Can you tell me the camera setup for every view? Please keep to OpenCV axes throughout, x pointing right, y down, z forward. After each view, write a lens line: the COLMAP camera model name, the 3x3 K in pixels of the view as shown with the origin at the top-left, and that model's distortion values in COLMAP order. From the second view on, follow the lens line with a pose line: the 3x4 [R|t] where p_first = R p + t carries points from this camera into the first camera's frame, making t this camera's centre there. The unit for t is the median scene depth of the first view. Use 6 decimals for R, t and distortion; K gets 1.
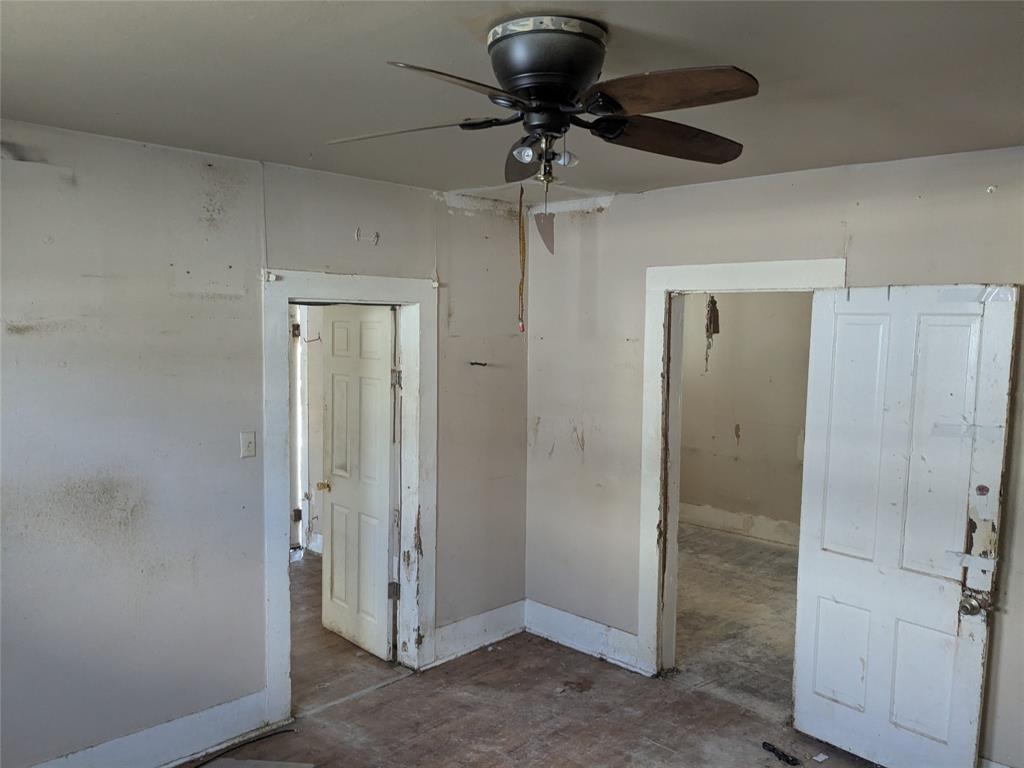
lens RADIAL K [[813.2, 0, 515.1], [0, 813.2, 389.5], [0, 0, 1]] dist [0.041797, -0.060025]
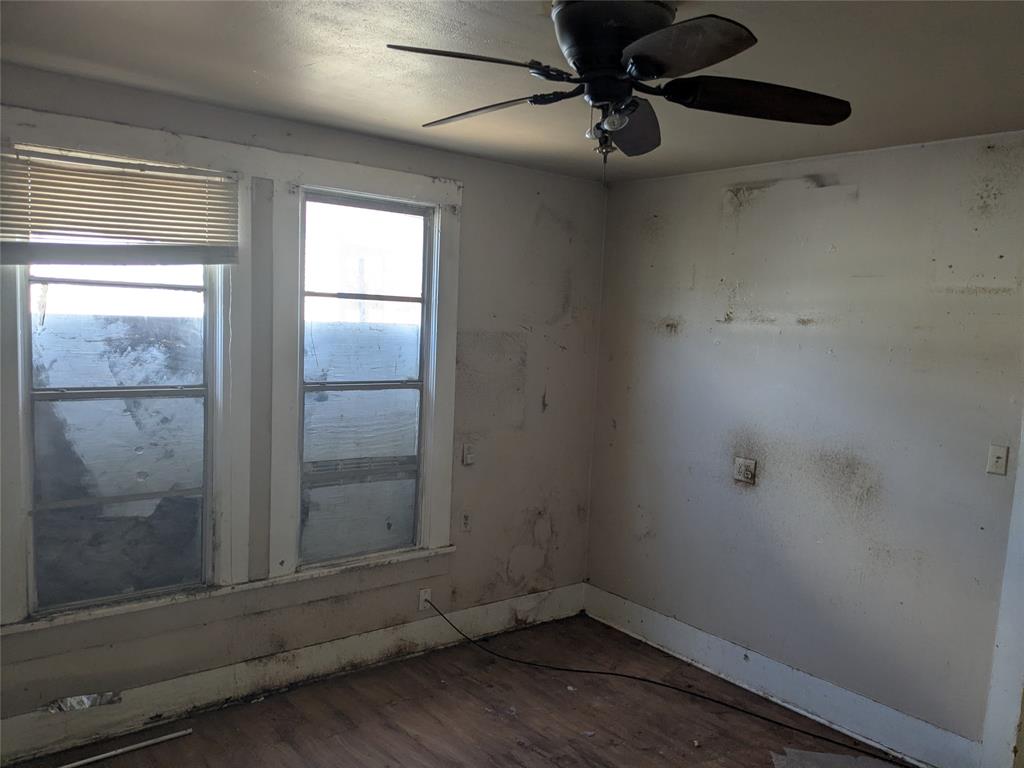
lens RADIAL K [[813.2, 0, 512.7], [0, 813.2, 389.1], [0, 0, 1]] dist [0.041797, -0.060025]
pose [[-0.117577, 0.083843, -0.989518, 0.482708], [-0.110523, 0.989134, 0.096943, -0.028211], [0.986894, 0.120763, -0.107033, 0.469672]]
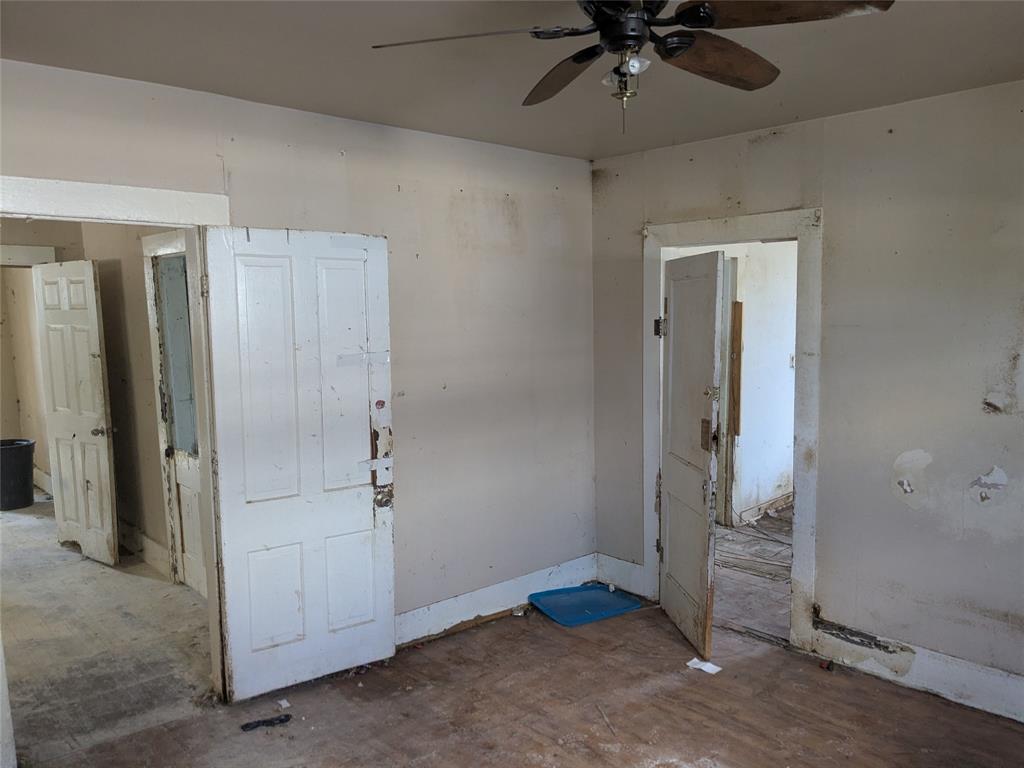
lens RADIAL K [[813.2, 0, 519.6], [0, 813.2, 394.3], [0, 0, 1]] dist [0.041797, -0.060025]
pose [[0.066641, -0.133785, 0.988767, -0.612056], [0.082799, 0.988294, 0.128140, -0.030358], [-0.994336, 0.073329, 0.076938, 0.689506]]
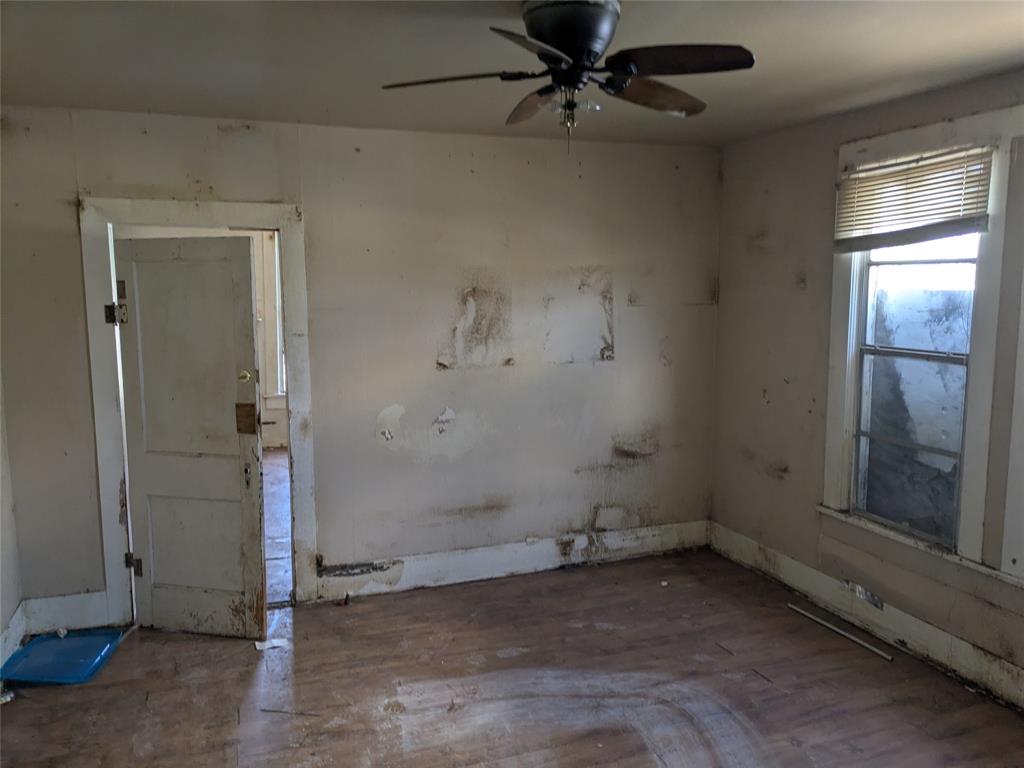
lens RADIAL K [[813.2, 0, 512.3], [0, 813.2, 380.7], [0, 0, 1]] dist [0.041797, -0.060025]
pose [[-0.898289, -0.067807, 0.434142, -0.397784], [0.010146, 0.984558, 0.174767, -0.047258], [-0.439289, 0.161396, -0.883729, 1.157526]]
